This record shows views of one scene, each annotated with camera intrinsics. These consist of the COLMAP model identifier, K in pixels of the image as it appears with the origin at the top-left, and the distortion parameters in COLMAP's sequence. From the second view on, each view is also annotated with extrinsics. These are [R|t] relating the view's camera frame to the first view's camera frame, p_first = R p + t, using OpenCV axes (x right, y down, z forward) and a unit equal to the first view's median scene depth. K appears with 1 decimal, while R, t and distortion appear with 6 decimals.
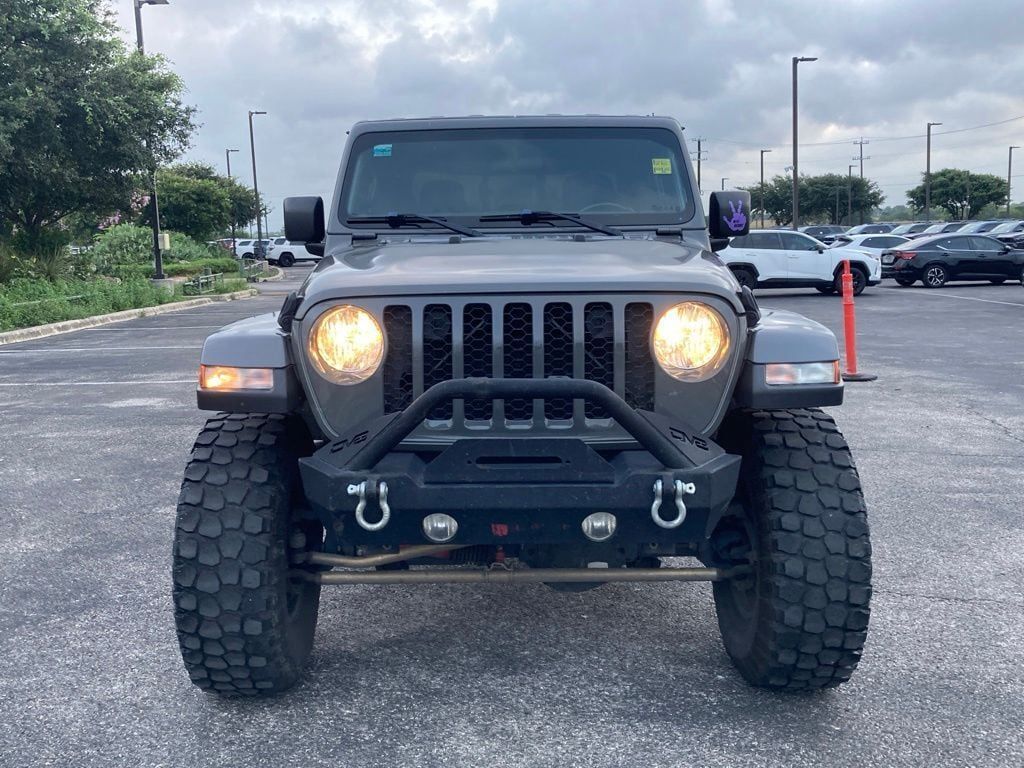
lens RADIAL K [[1062.9, 0, 513.0], [0, 1062.9, 387.2], [0, 0, 1]] dist [0.019939, 0.000000]
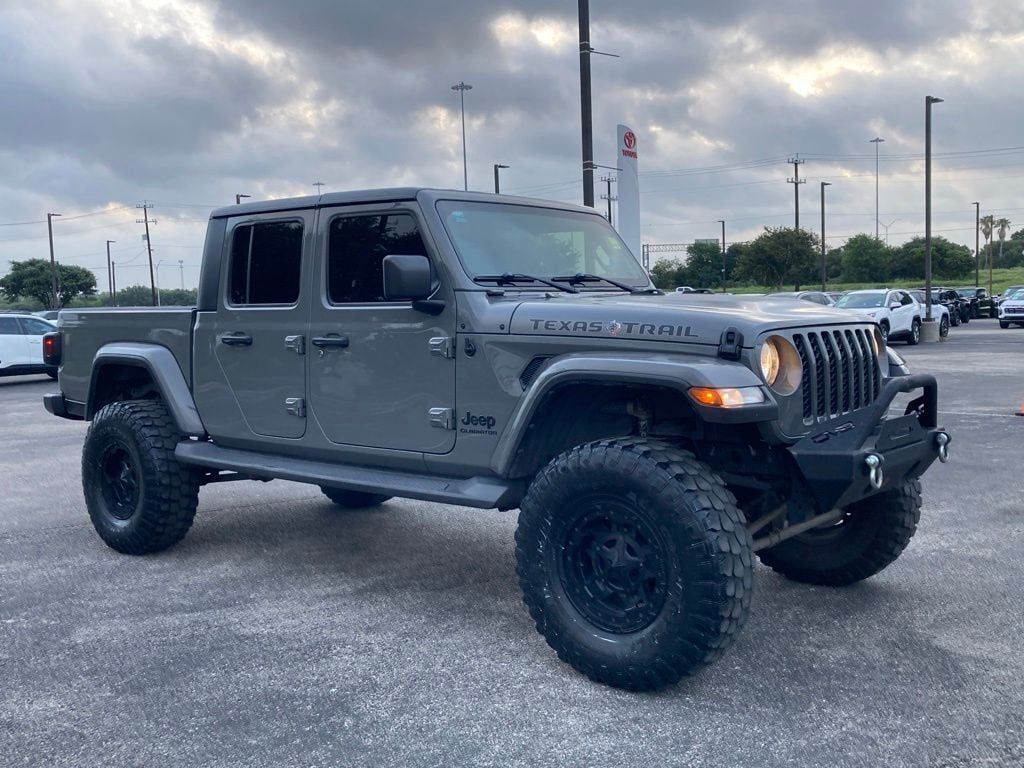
lens RADIAL K [[1062.9, 0, 511.9], [0, 1062.9, 379.6], [0, 0, 1]] dist [0.019939, 0.000000]
pose [[0.620640, -0.052186, 0.782357, -0.983467], [0.124591, 0.991670, -0.032690, -0.014493], [-0.774134, 0.117763, 0.621972, 0.307777]]
